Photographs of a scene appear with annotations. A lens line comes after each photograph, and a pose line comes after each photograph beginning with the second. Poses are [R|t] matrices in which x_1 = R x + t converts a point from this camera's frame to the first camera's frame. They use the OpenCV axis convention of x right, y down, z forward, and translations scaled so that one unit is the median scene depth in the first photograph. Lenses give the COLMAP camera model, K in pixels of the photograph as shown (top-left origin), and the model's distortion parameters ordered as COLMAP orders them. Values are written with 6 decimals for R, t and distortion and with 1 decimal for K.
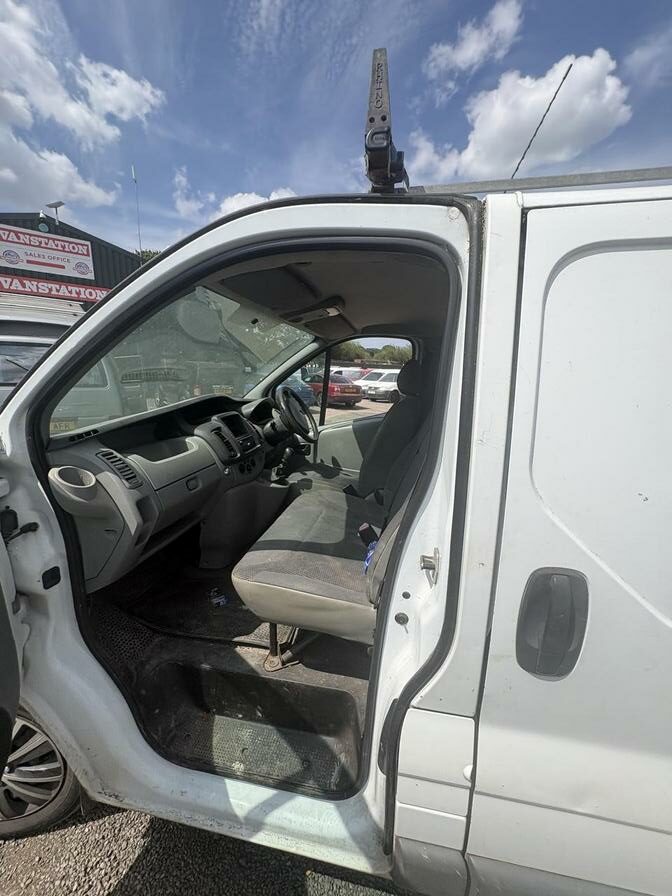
lens RADIAL K [[362.1, 0, 333.0], [0, 362.1, 443.7], [0, 0, 1]] dist [-0.005680, 0.001226]
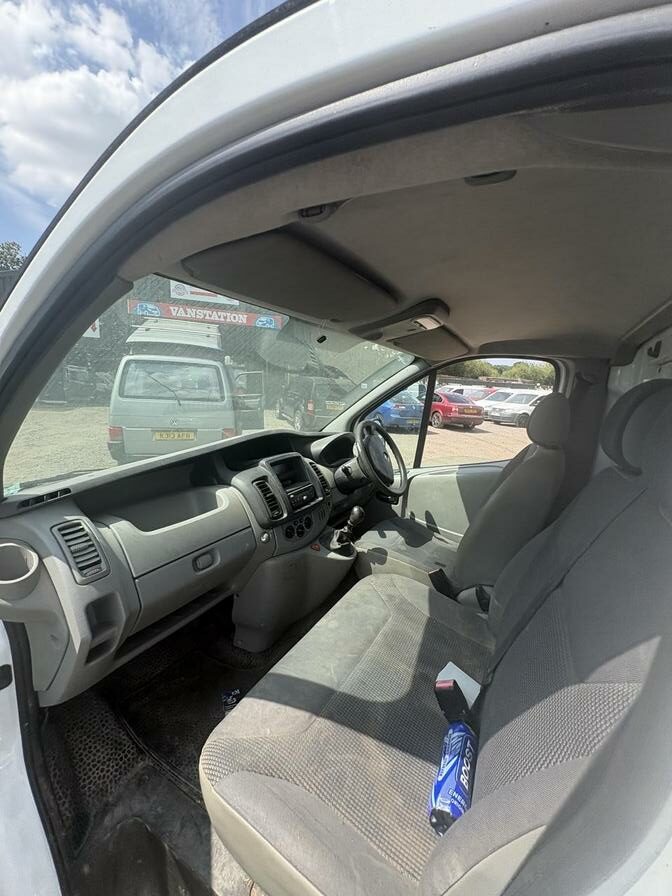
lens RADIAL K [[362.1, 0, 330.1], [0, 362.1, 448.4], [0, 0, 1]] dist [-0.005680, 0.001226]
pose [[0.947210, 0.075548, -0.311585, 0.046638], [-0.084951, 0.996245, -0.016696, -0.091028], [0.309154, 0.042284, 0.950072, 0.270307]]
